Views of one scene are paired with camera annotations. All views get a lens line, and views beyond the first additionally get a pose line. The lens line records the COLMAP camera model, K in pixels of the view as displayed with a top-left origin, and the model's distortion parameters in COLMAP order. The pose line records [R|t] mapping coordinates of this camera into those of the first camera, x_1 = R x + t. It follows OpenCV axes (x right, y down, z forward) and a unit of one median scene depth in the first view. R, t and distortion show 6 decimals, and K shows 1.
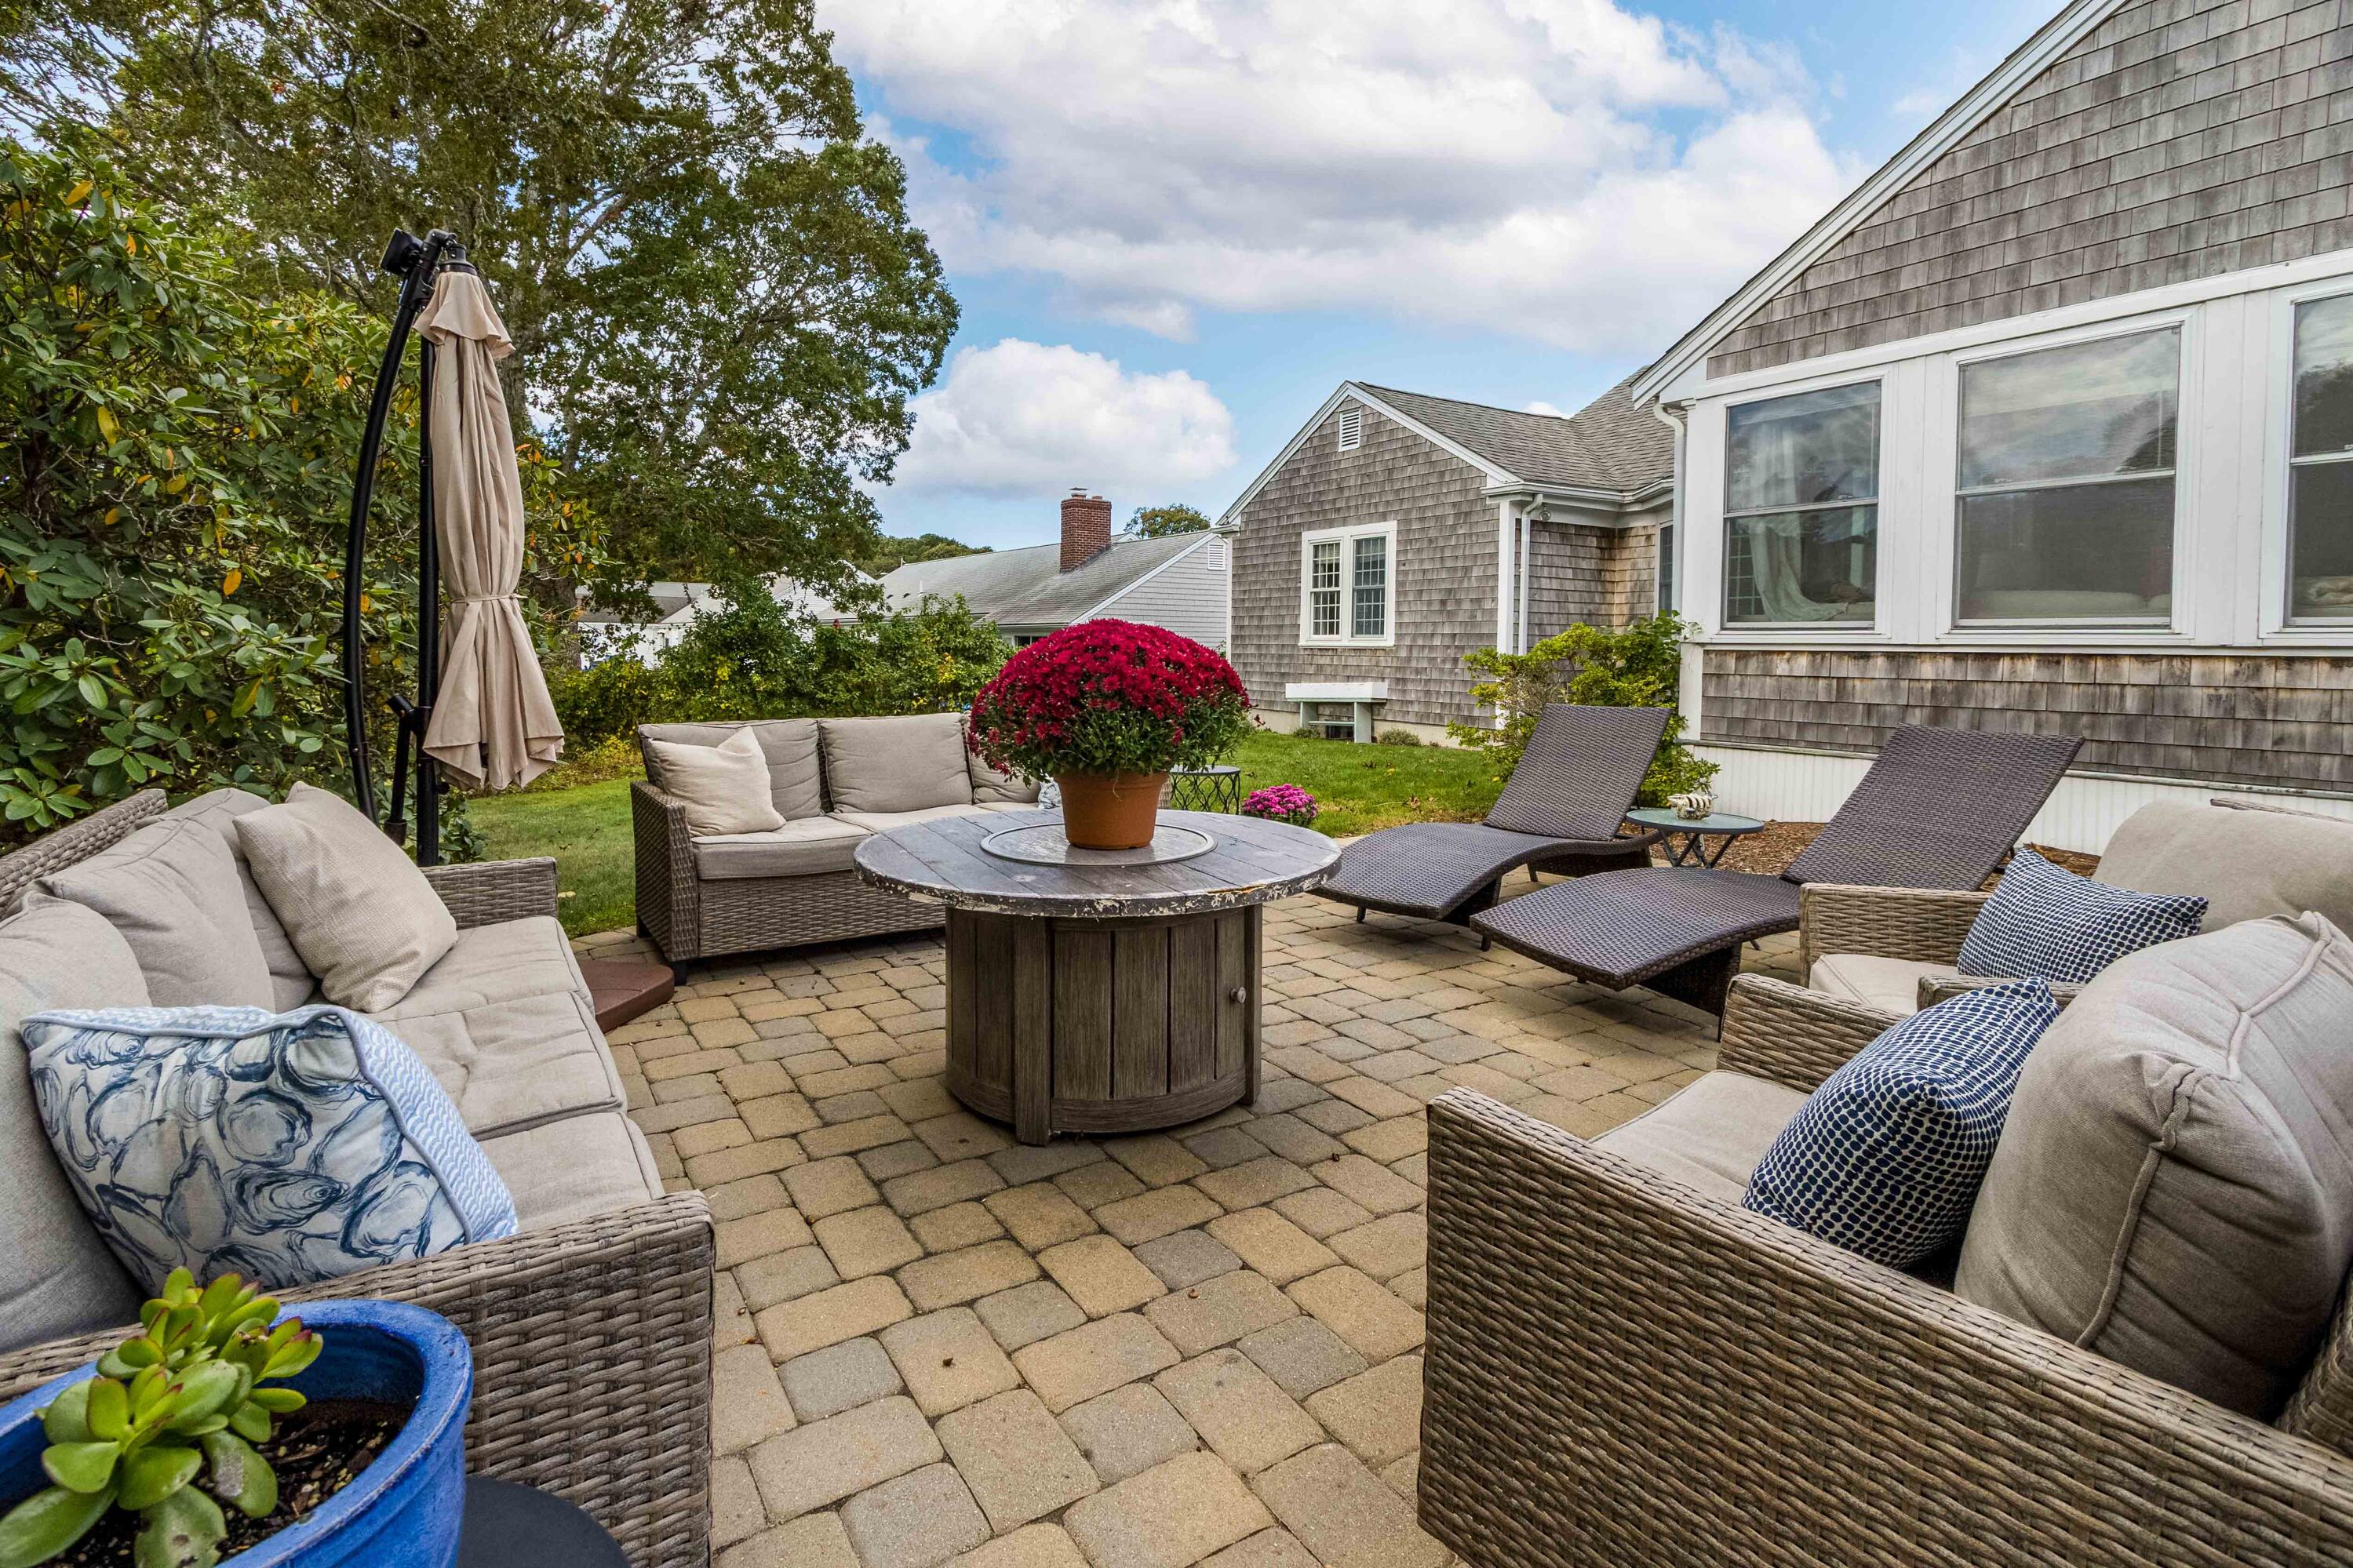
lens RADIAL K [[1105.7, 0, 1157.7], [0, 1105.7, 755.8], [0, 0, 1]] dist [0.002150, -0.000956]
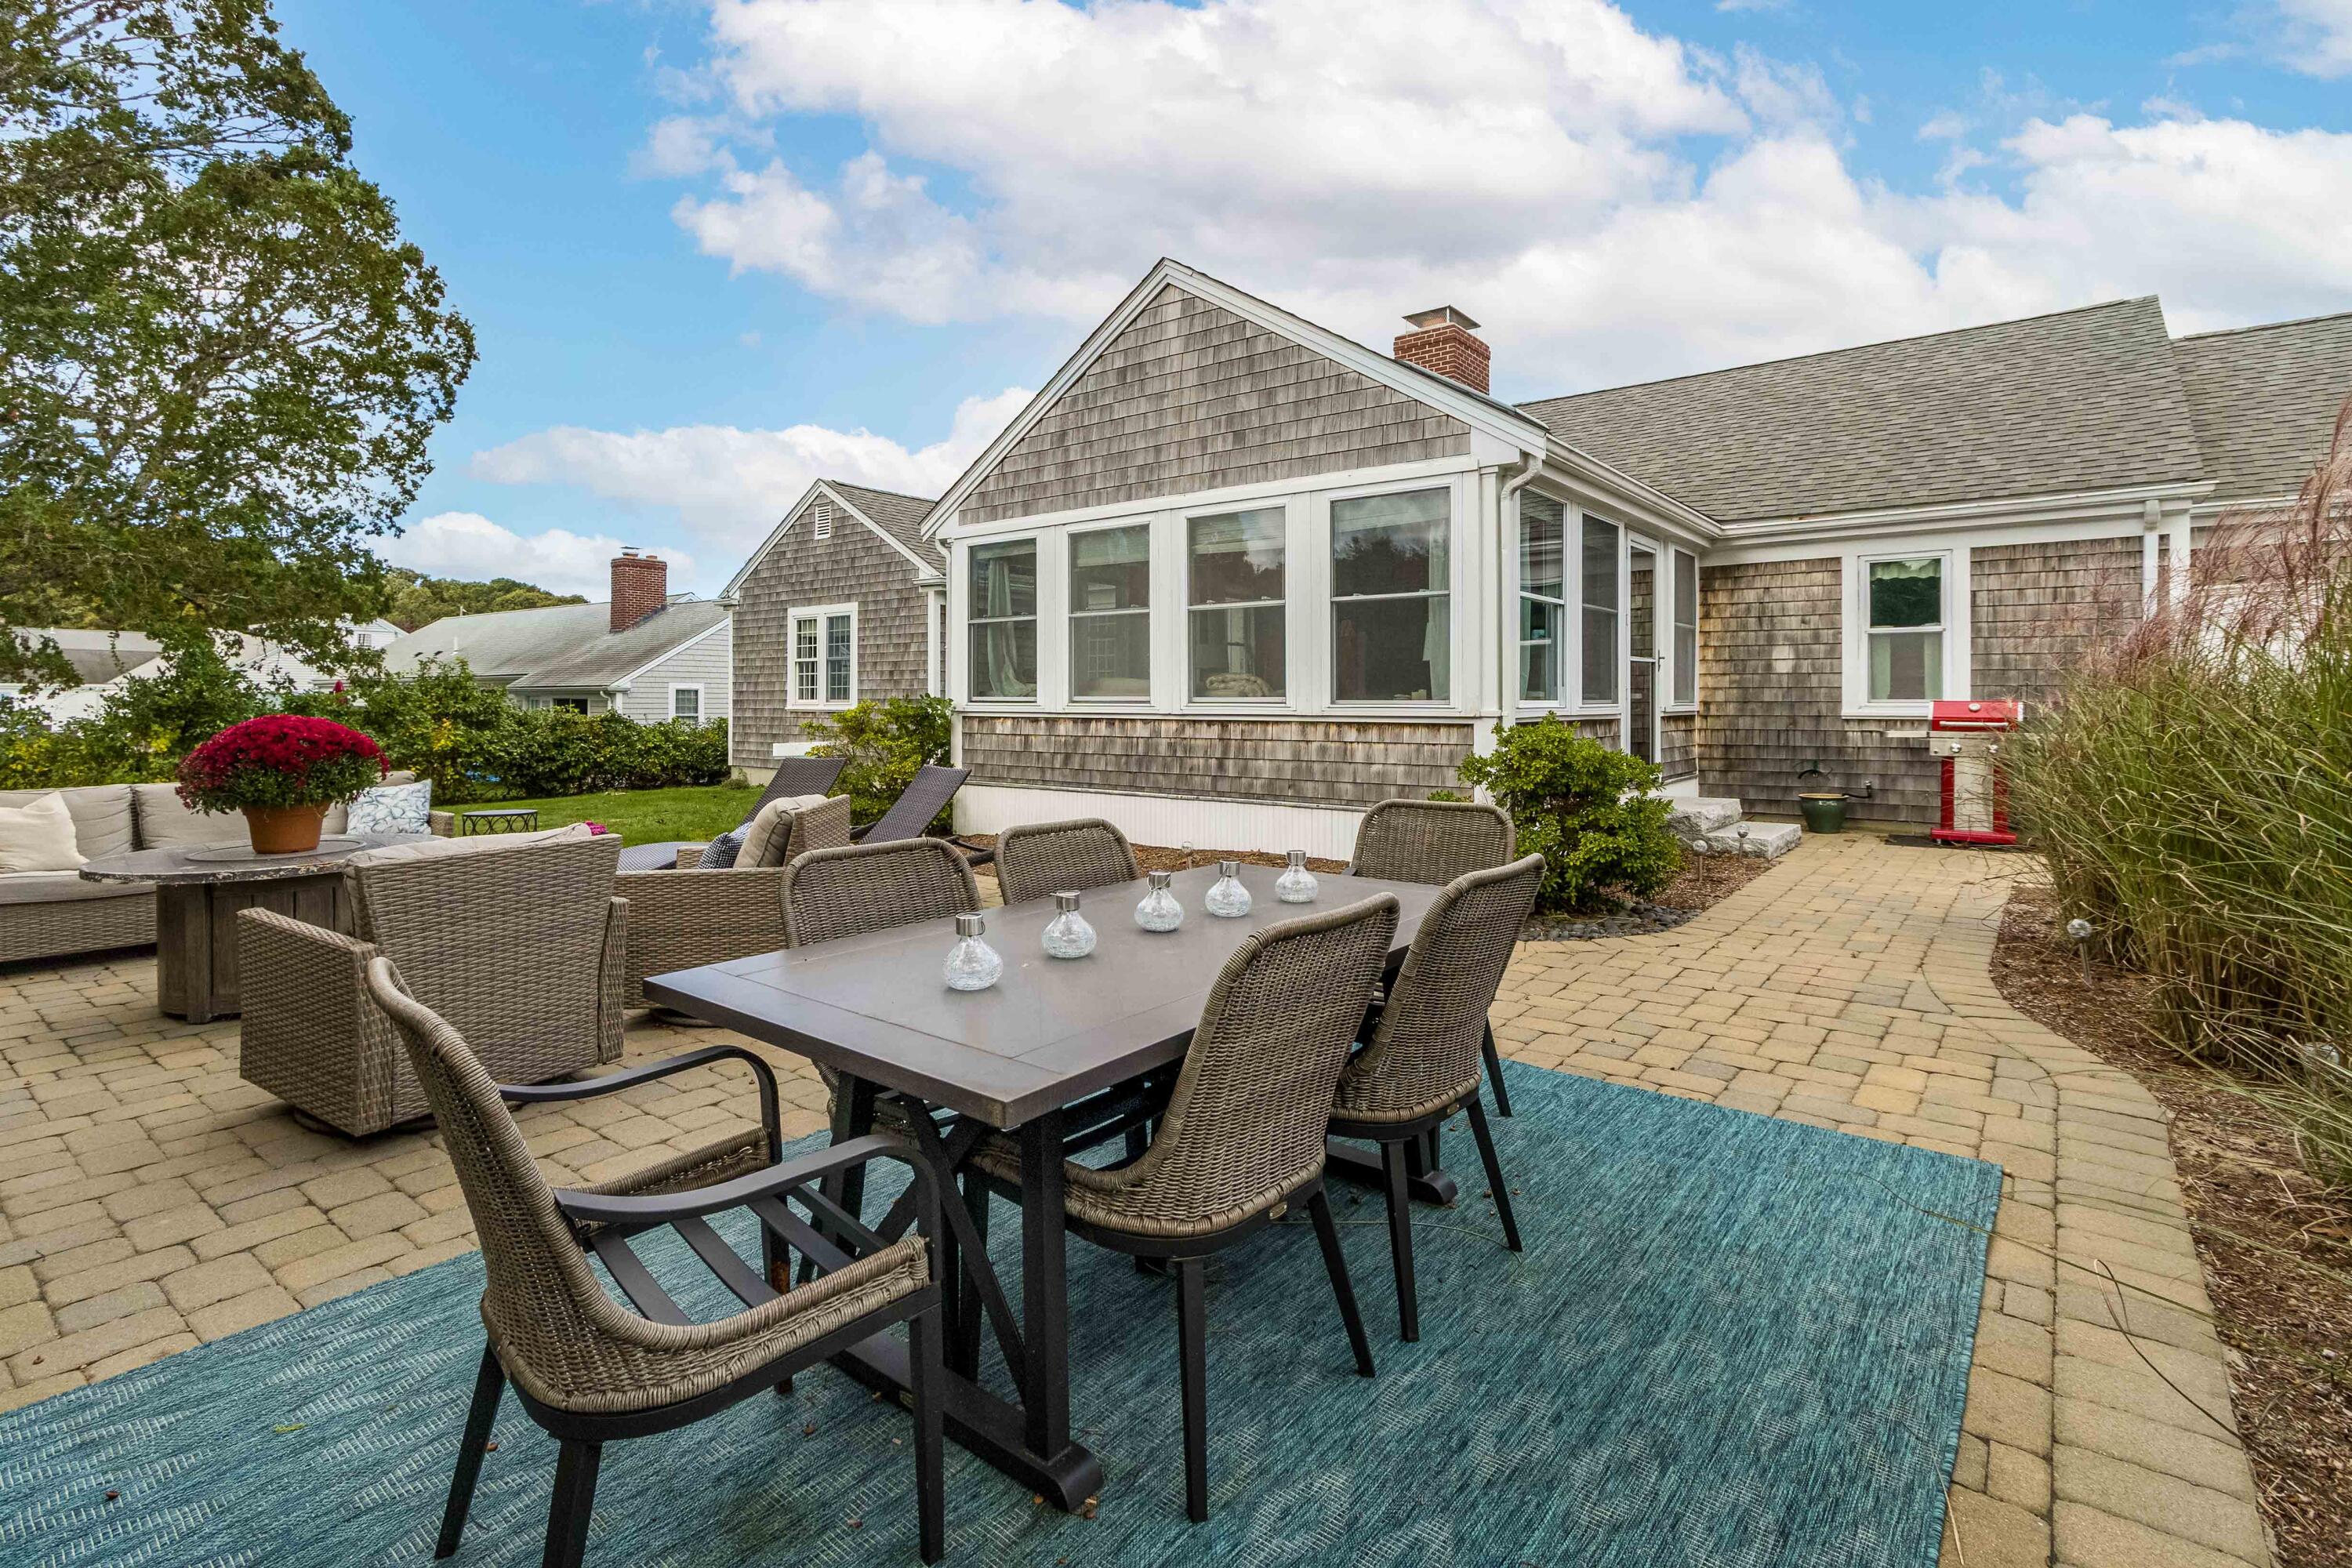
lens RADIAL K [[1105.4, 0, 1157.2], [0, 1105.4, 755.8], [0, 0, 1]] dist [0.002150, -0.000956]
pose [[0.944132, -0.025208, 0.328602, 0.124108], [0.041707, 0.998193, -0.043256, 0.012091], [-0.326918, 0.054544, 0.943477, -0.189467]]
